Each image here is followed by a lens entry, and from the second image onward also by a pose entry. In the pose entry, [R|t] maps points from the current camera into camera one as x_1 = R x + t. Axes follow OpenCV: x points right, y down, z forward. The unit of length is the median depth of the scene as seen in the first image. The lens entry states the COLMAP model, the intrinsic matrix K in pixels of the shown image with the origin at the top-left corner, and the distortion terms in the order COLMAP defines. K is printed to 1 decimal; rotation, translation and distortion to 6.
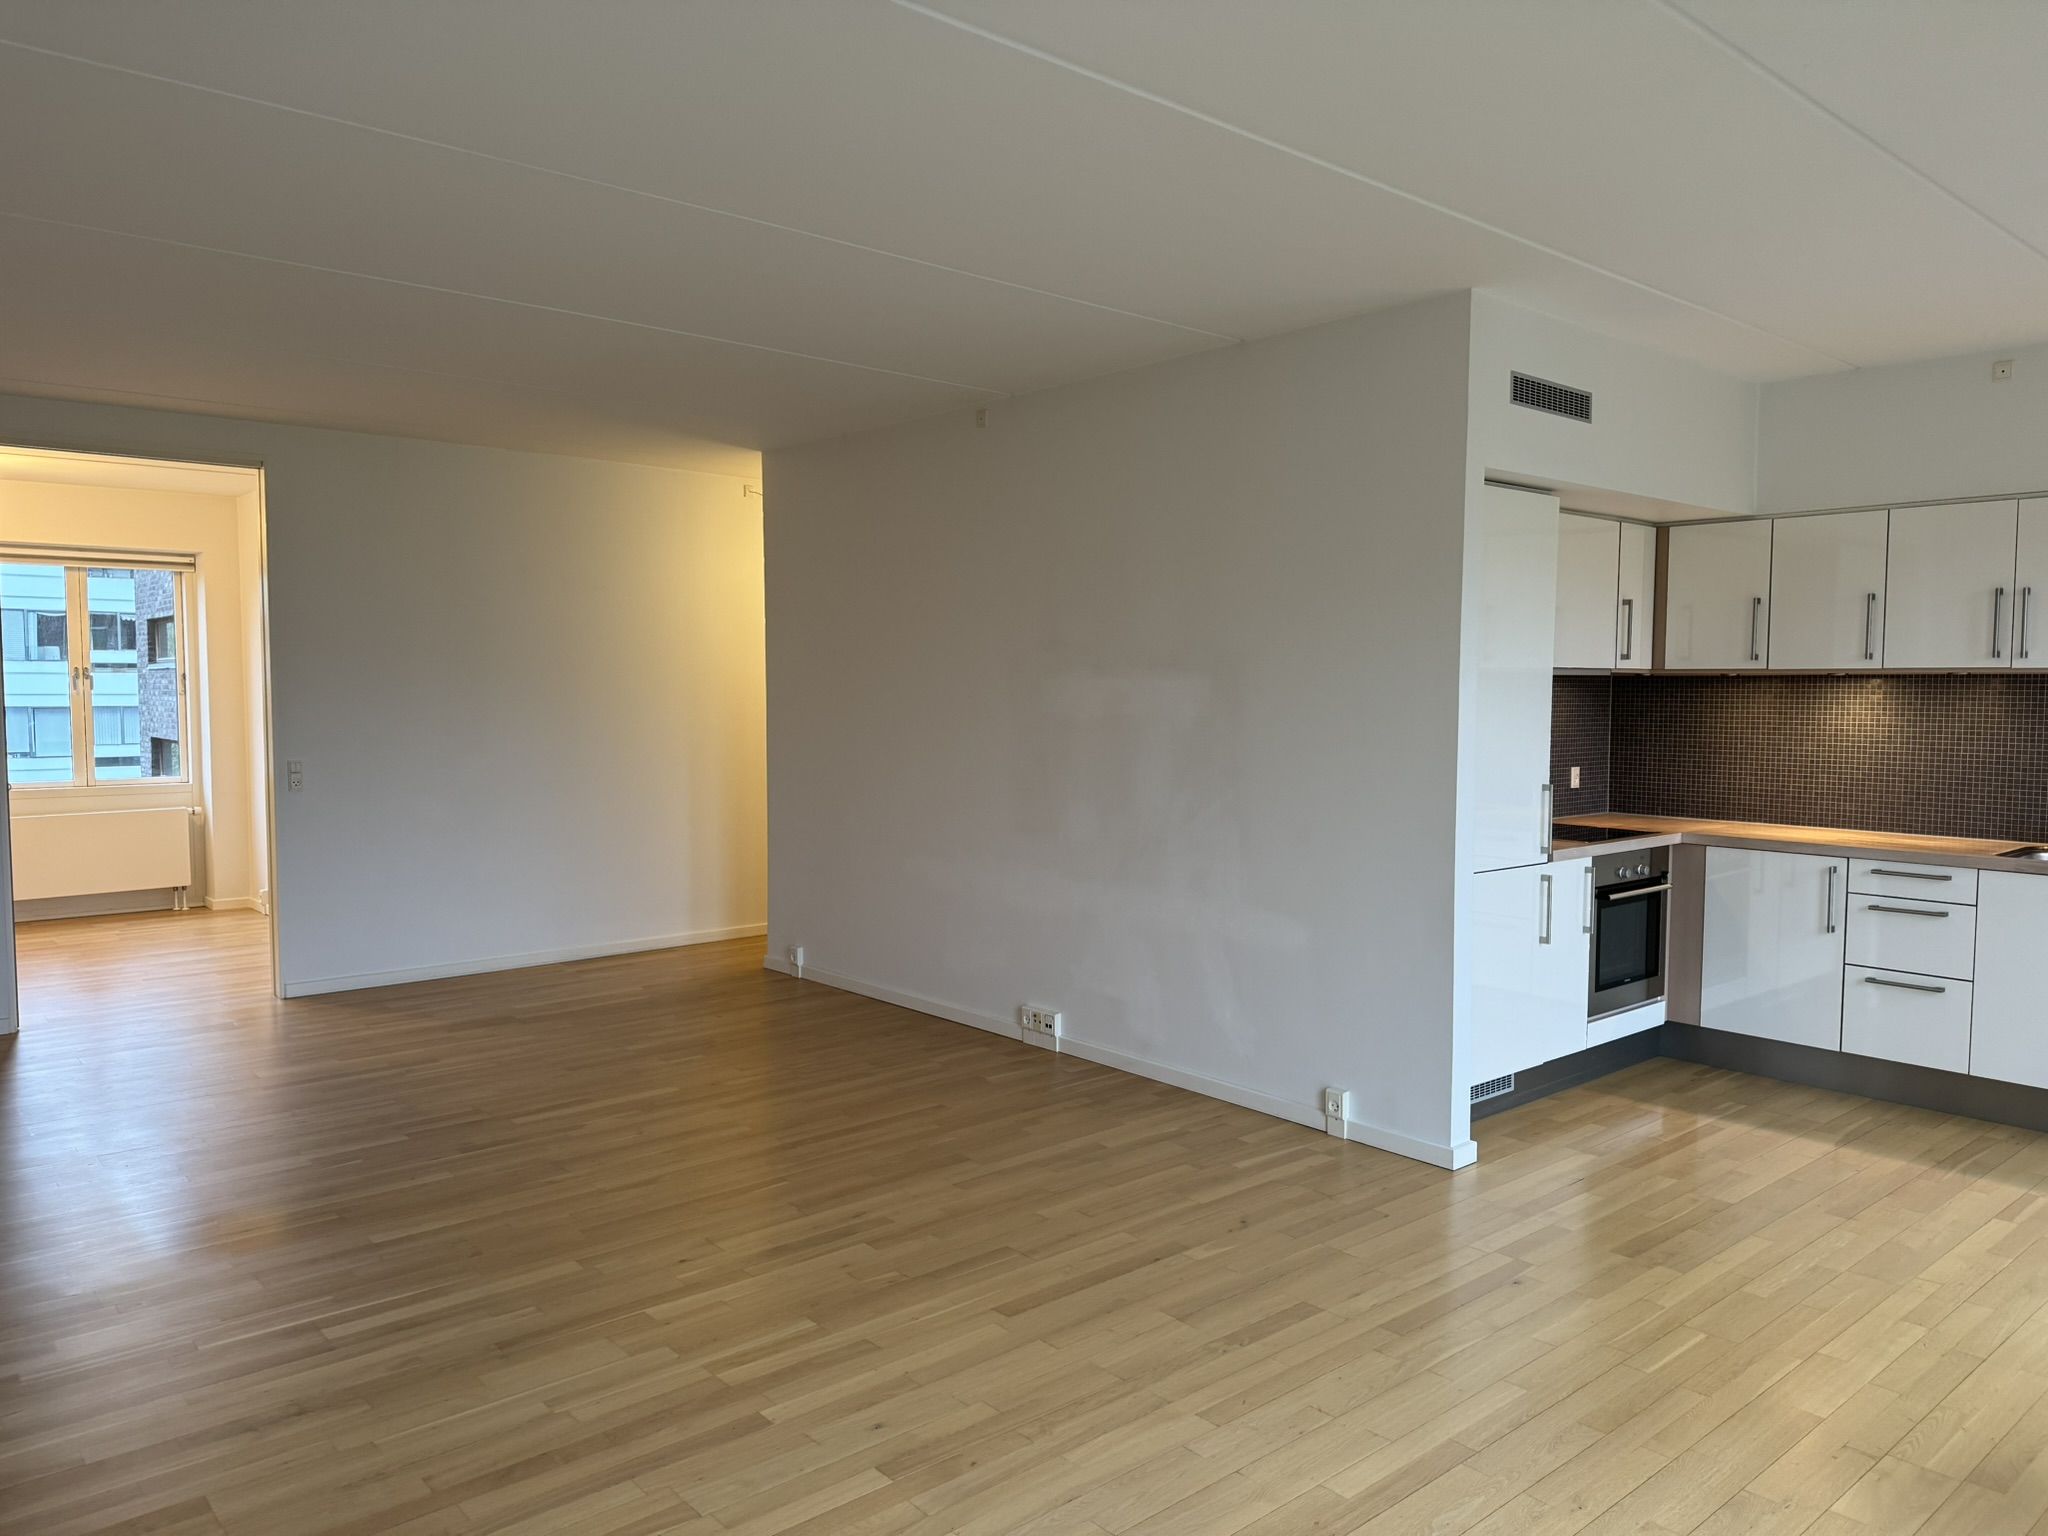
lens RADIAL K [[1416.0, 0, 1001.9], [0, 1416.0, 785.0], [0, 0, 1]] dist [0.008048, -0.030313]
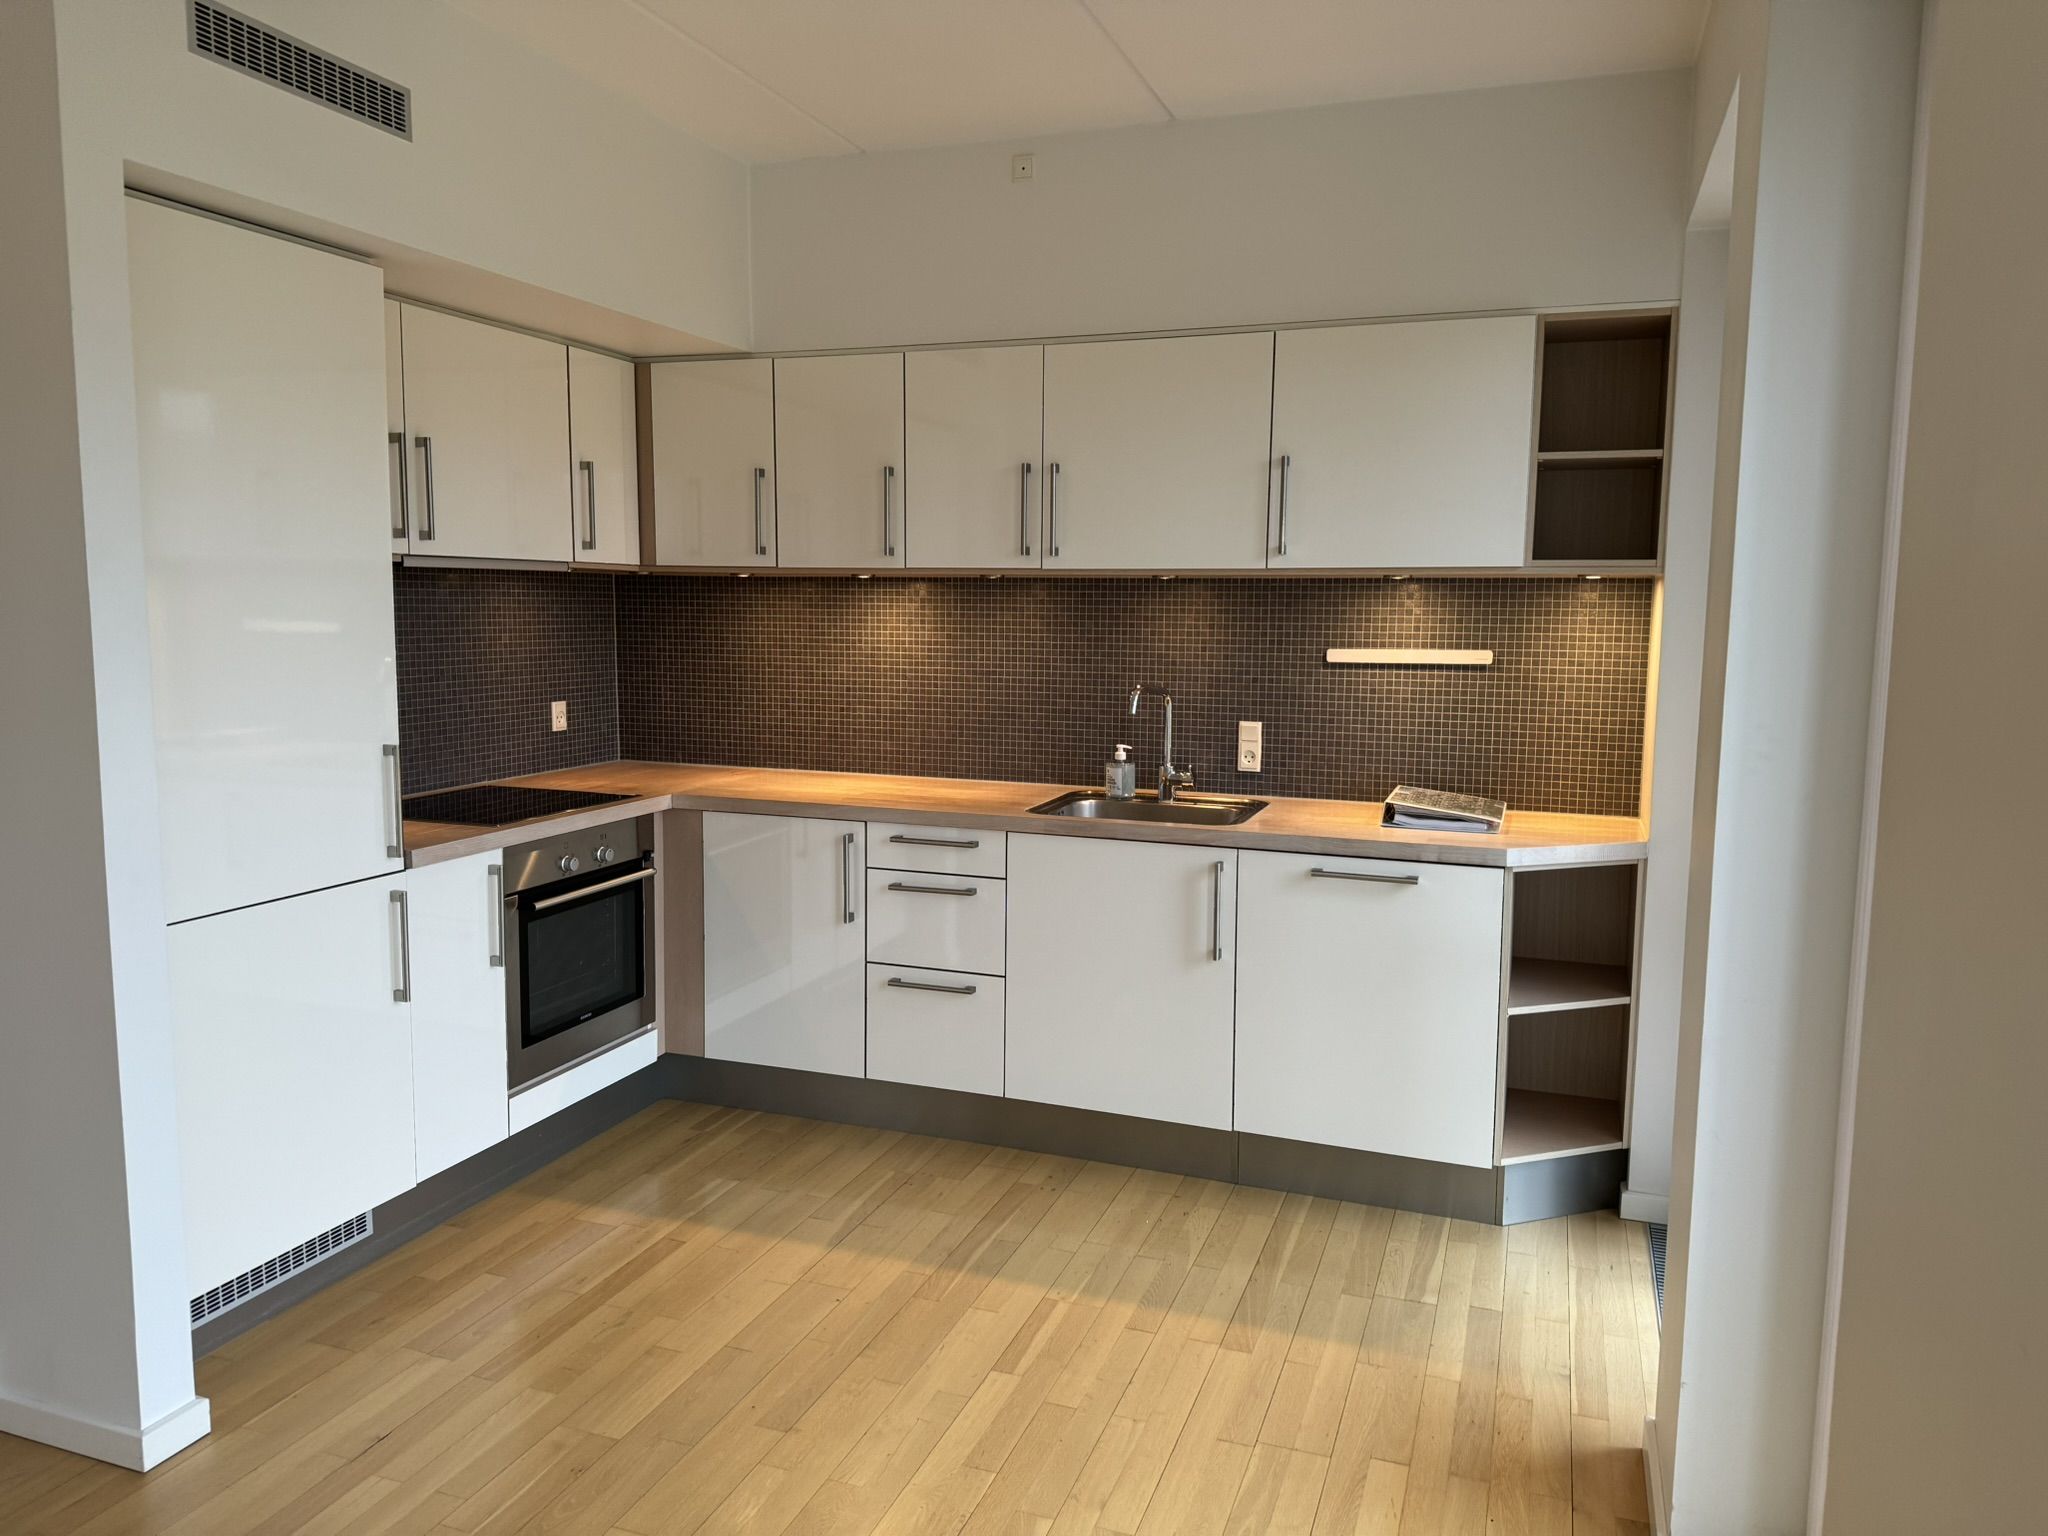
lens RADIAL K [[1416.0, 0, 1028.9], [0, 1416.0, 777.6], [0, 0, 1]] dist [0.008048, -0.030313]
pose [[0.863420, -0.055221, 0.501454, 0.305691], [0.024052, 0.997367, 0.068418, -0.021217], [-0.503912, -0.047013, 0.862475, 0.320316]]
